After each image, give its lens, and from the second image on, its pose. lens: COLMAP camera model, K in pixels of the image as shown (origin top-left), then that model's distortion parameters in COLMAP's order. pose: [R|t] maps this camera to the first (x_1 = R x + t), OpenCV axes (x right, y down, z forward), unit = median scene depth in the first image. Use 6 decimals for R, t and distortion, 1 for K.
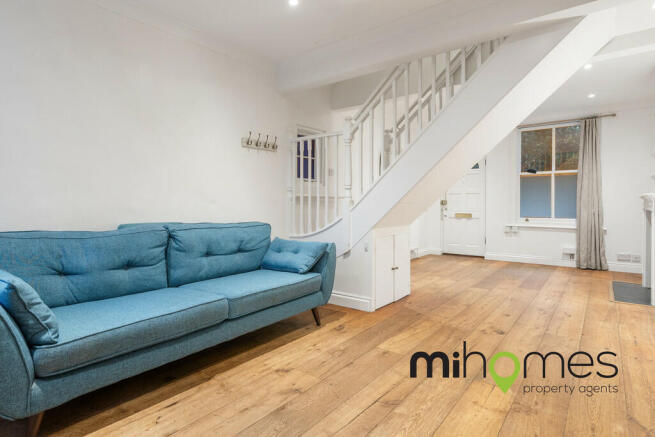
lens RADIAL K [[349.6, 0, 325.7], [0, 349.6, 214.2], [0, 0, 1]] dist [0.000494, 0.000339]
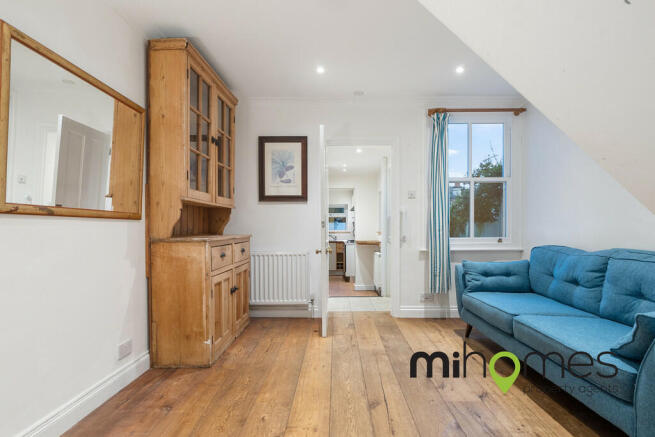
lens RADIAL K [[349.6, 0, 326.4], [0, 349.6, 221.9], [0, 0, 1]] dist [0.000494, 0.000339]
pose [[-0.795453, -0.004007, -0.606003, 0.856663], [-0.009101, 0.999944, 0.005335, -0.056208], [0.605948, 0.009759, -0.795445, 1.531956]]
